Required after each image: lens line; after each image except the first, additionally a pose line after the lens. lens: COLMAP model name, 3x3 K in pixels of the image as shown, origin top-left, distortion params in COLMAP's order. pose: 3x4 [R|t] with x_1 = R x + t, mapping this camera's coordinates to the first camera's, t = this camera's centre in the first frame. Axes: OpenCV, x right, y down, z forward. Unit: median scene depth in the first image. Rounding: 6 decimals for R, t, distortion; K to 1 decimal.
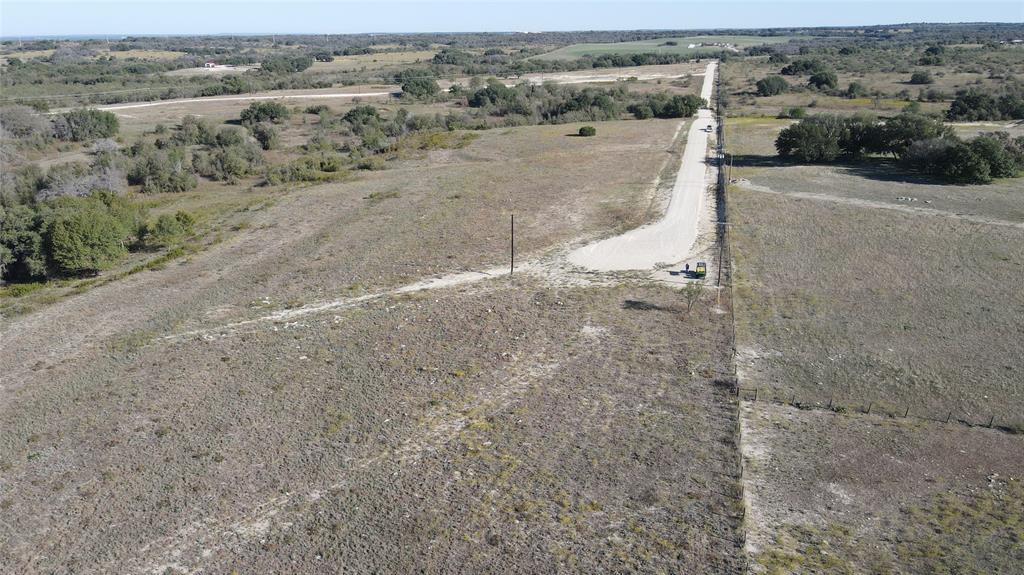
lens RADIAL K [[752.3, 0, 512.0], [0, 752.3, 287.5], [0, 0, 1]] dist [-0.006136, 0.045096]
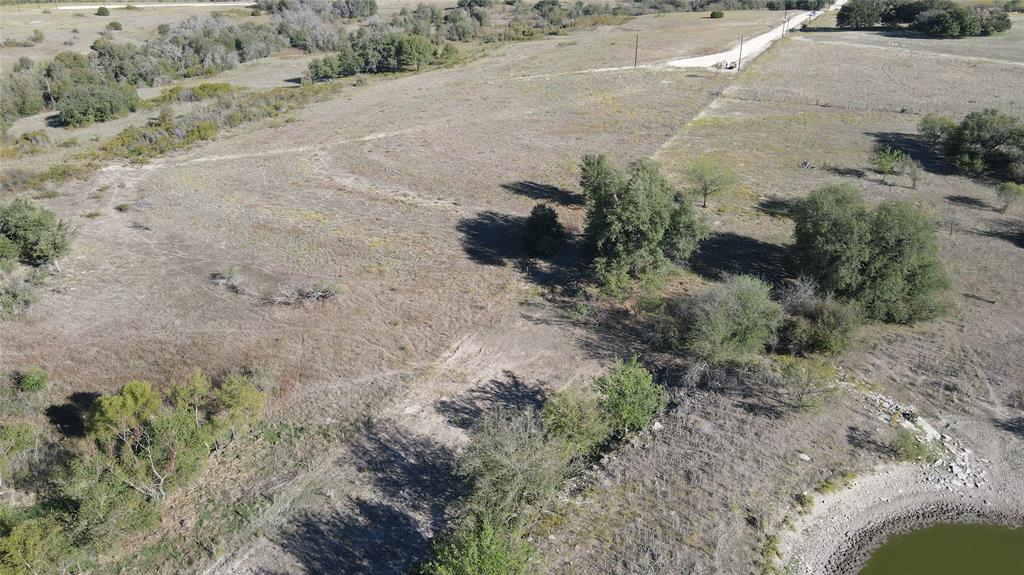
lens RADIAL K [[752.3, 0, 512.0], [0, 752.3, 287.5], [0, 0, 1]] dist [-0.006136, 0.045096]
pose [[0.975922, 0.091778, -0.197871, 0.064149], [-0.070093, 0.991011, 0.113951, 0.175797], [0.206551, -0.097338, 0.973582, -0.512789]]
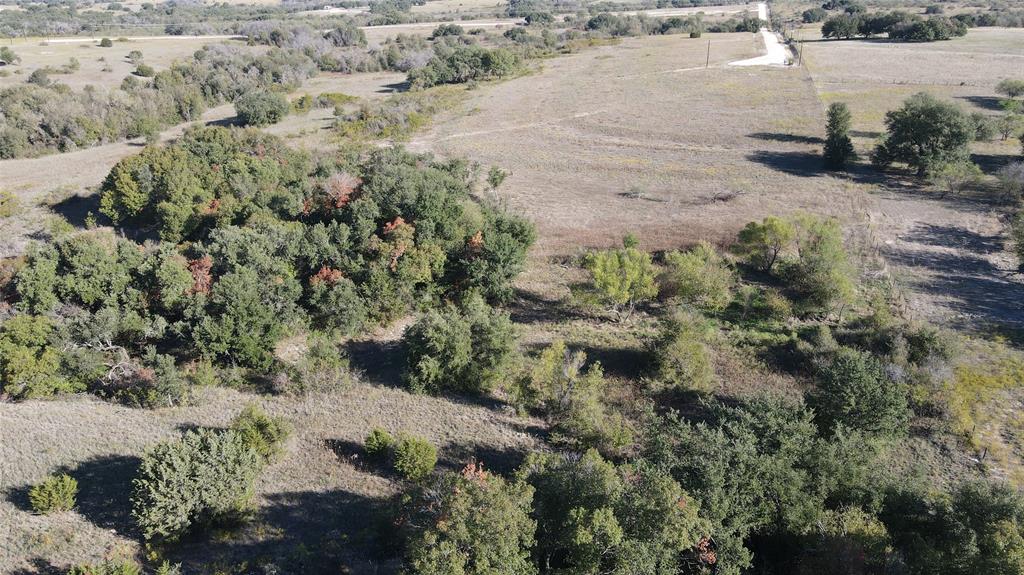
lens RADIAL K [[752.3, 0, 512.0], [0, 752.3, 287.5], [0, 0, 1]] dist [-0.006136, 0.045096]
pose [[0.999397, 0.011208, -0.032877, -0.264510], [-0.009368, 0.998410, 0.055577, 0.273644], [0.033448, -0.055236, 0.997913, -0.700732]]
